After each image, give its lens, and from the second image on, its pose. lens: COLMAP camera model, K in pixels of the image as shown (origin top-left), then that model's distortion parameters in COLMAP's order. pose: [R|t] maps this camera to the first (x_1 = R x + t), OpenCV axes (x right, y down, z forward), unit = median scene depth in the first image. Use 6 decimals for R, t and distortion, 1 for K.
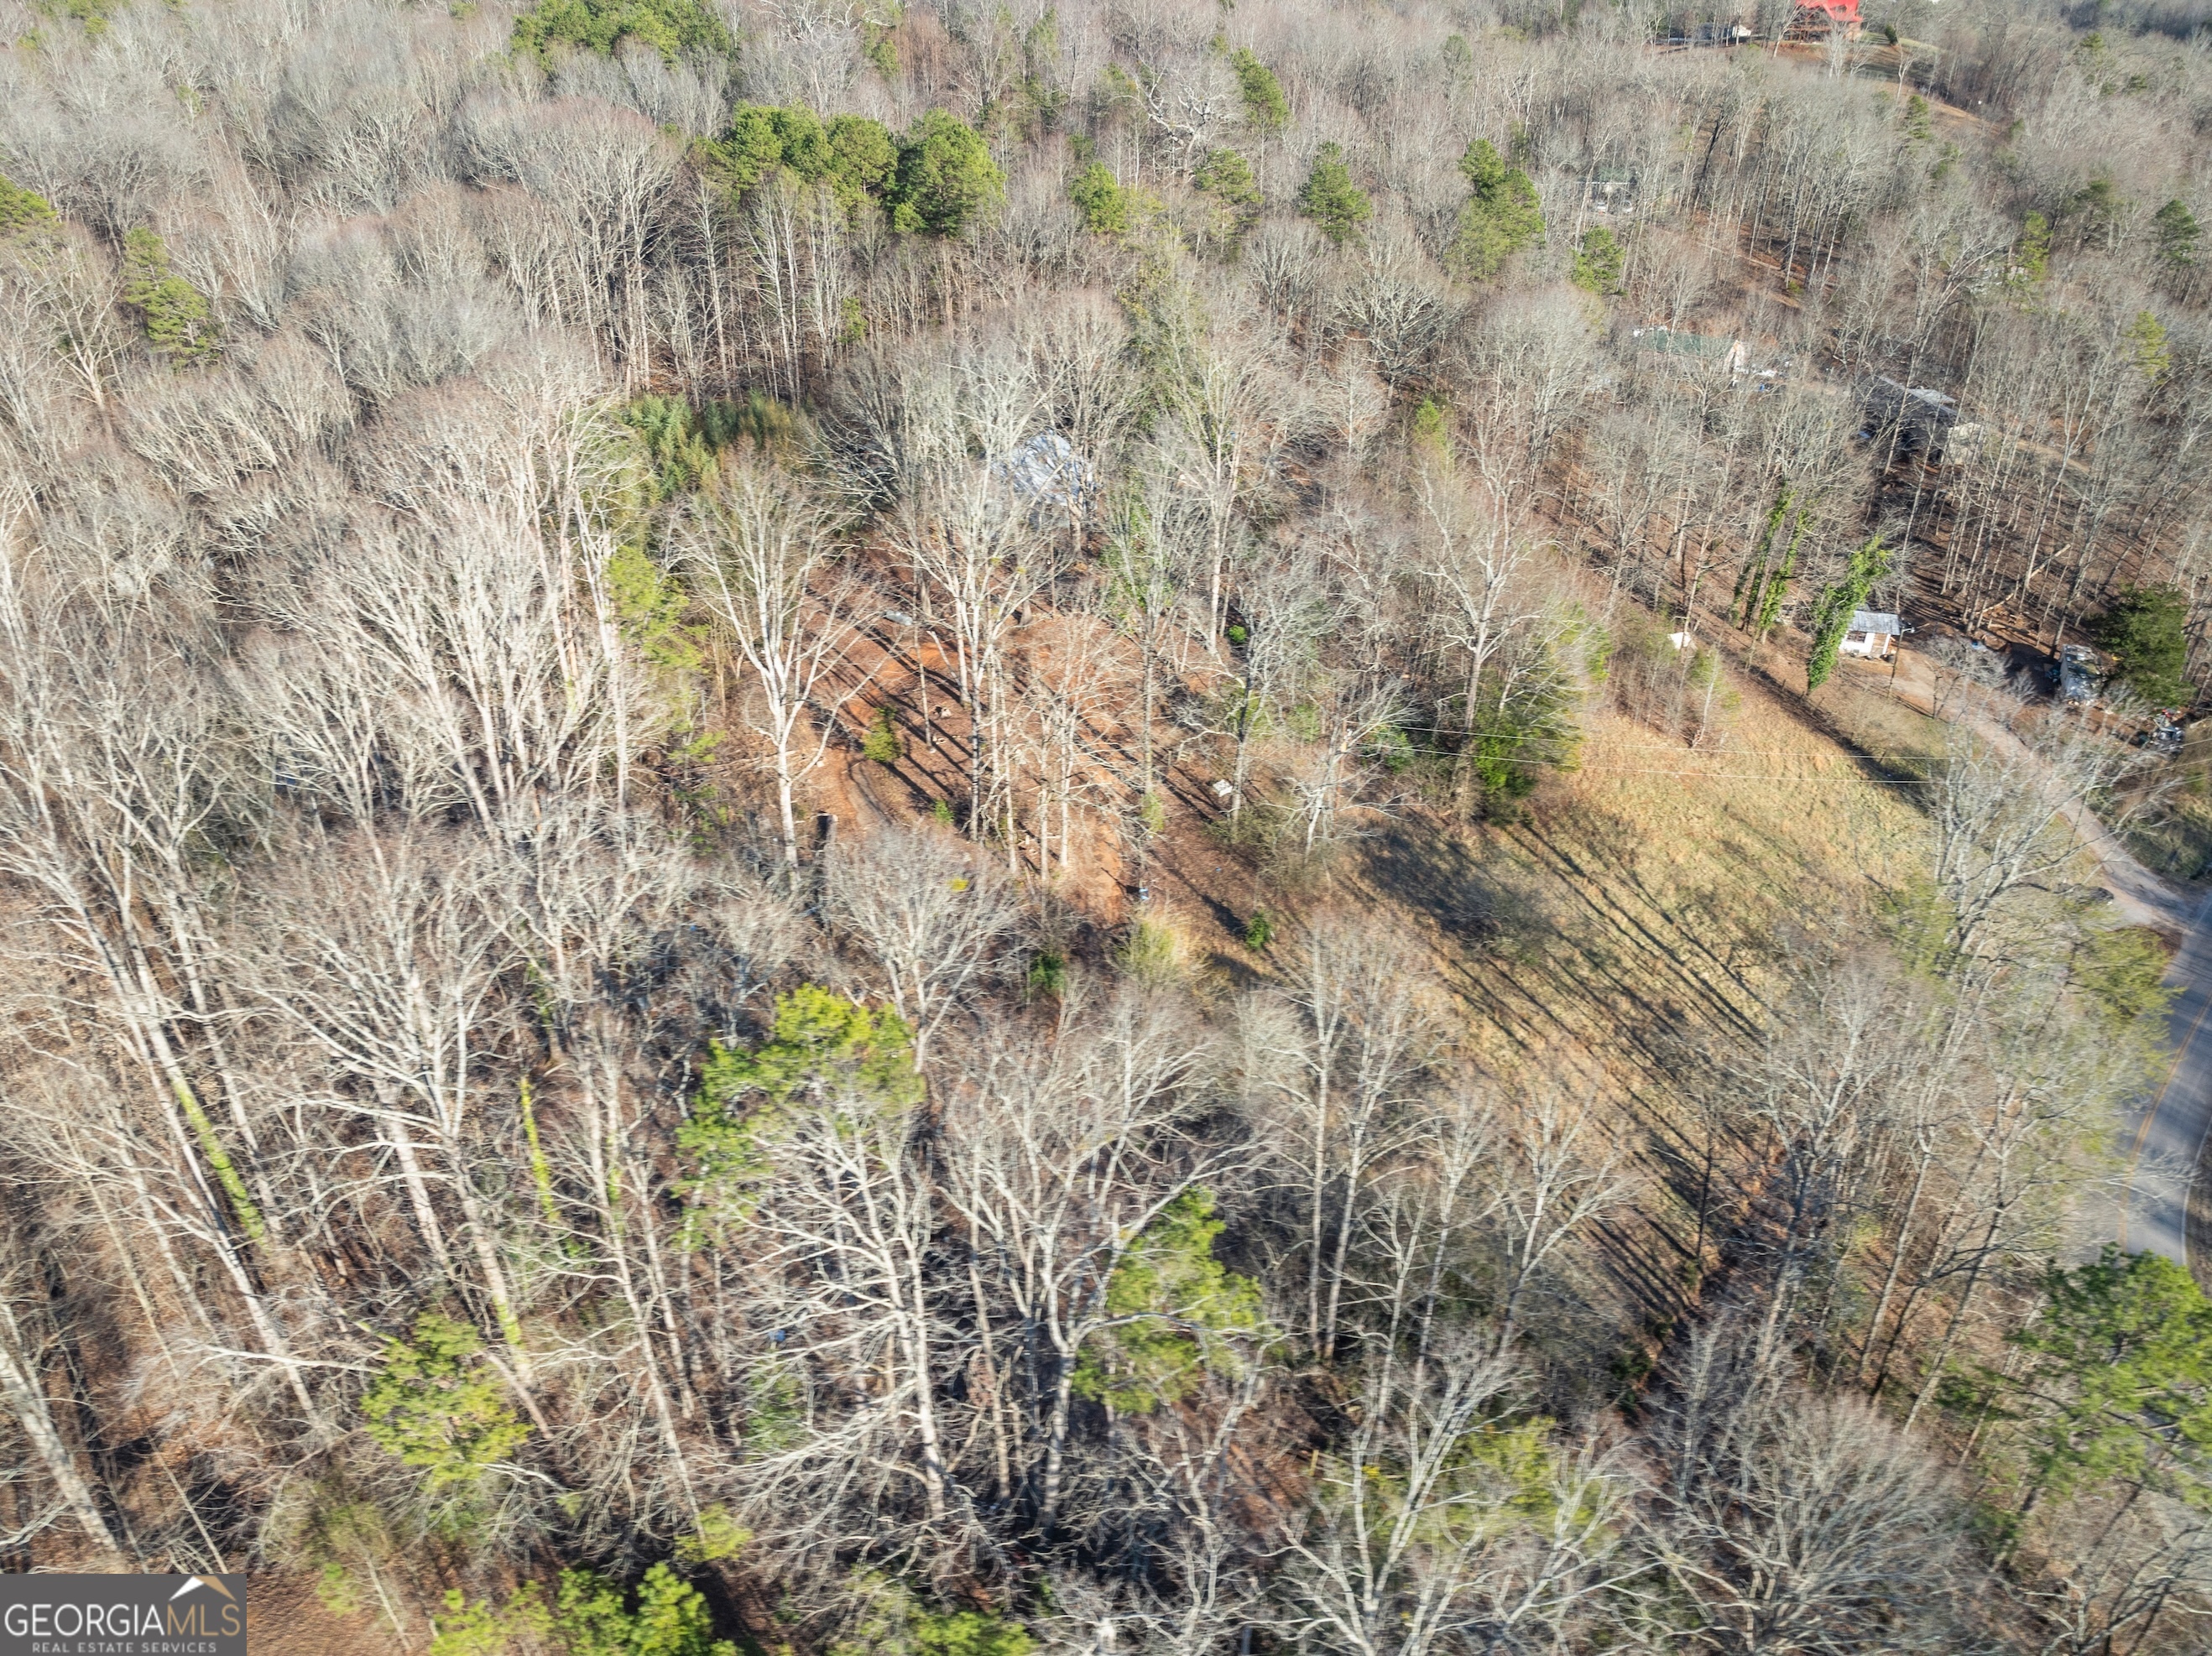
lens RADIAL K [[1675.7, 0, 1106.0], [0, 1675.7, 828.0], [0, 0, 1]] dist [-0.029289, 0.000048]
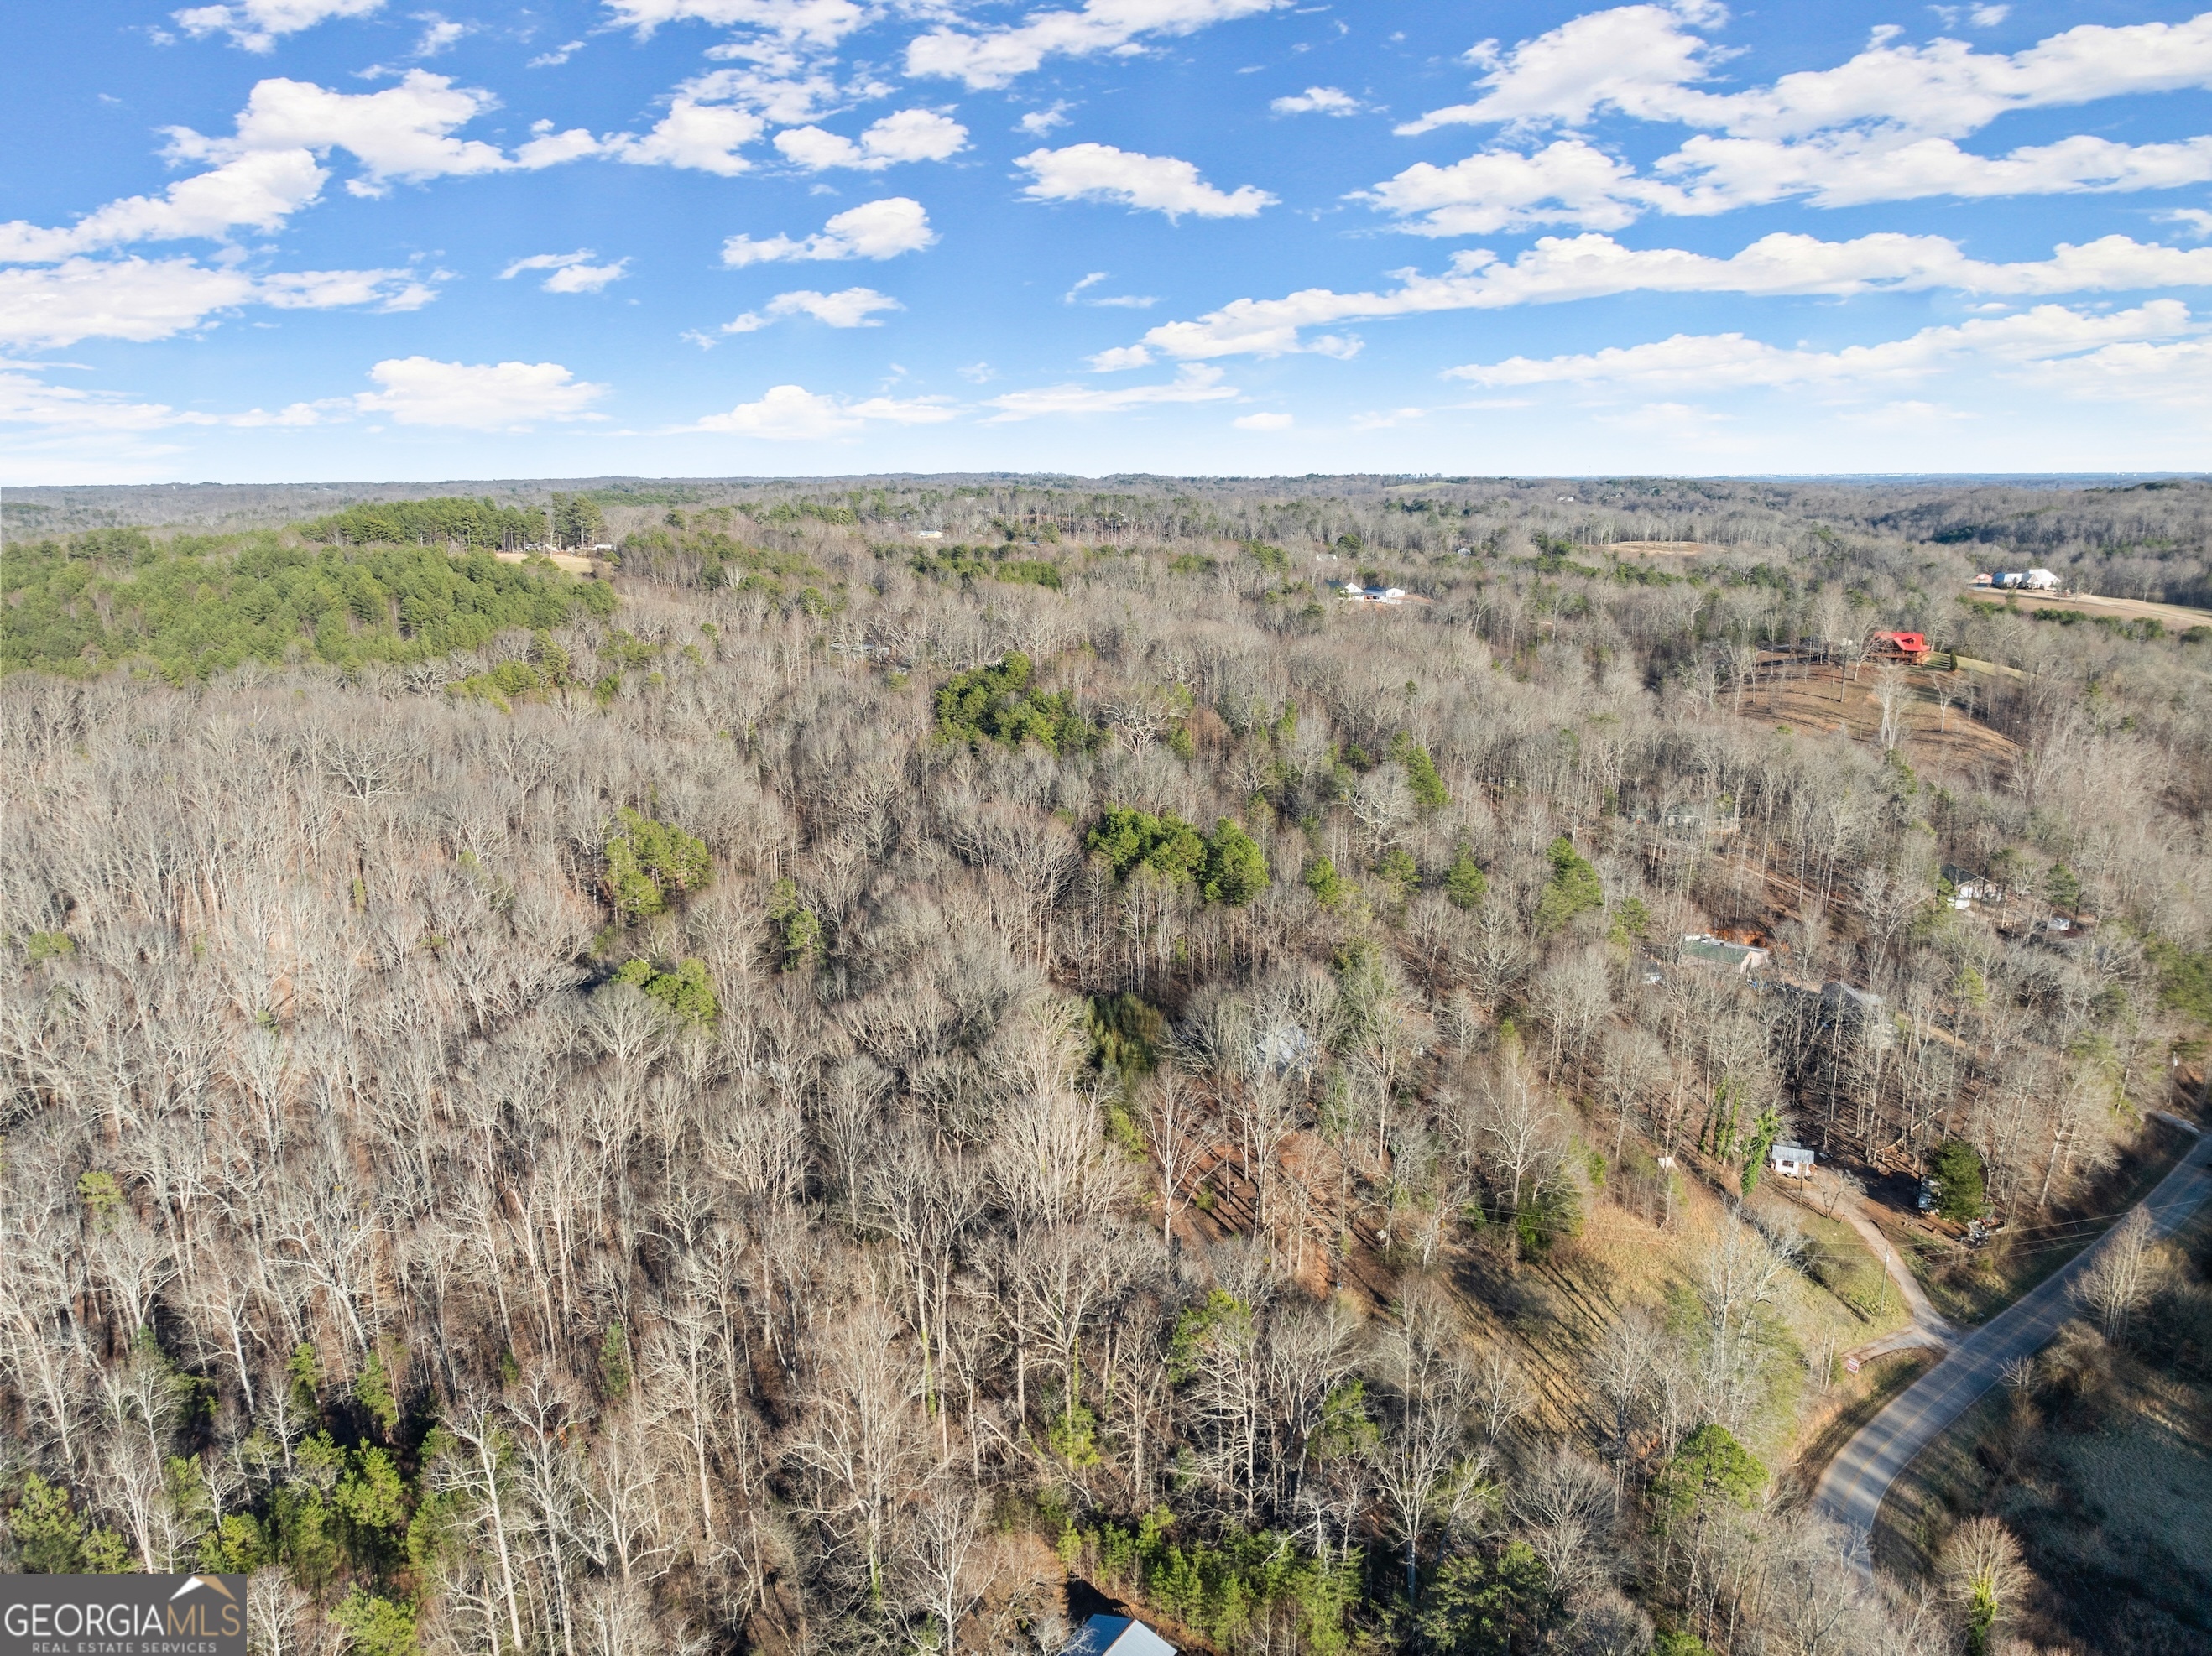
lens RADIAL K [[1675.7, 0, 1106.0], [0, 1675.7, 828.0], [0, 0, 1]] dist [-0.029289, 0.000048]
pose [[0.991917, 0.031443, -0.122929, -0.022603], [-0.062639, 0.963874, -0.258889, 0.042902], [0.110348, 0.264497, 0.958053, -0.975062]]
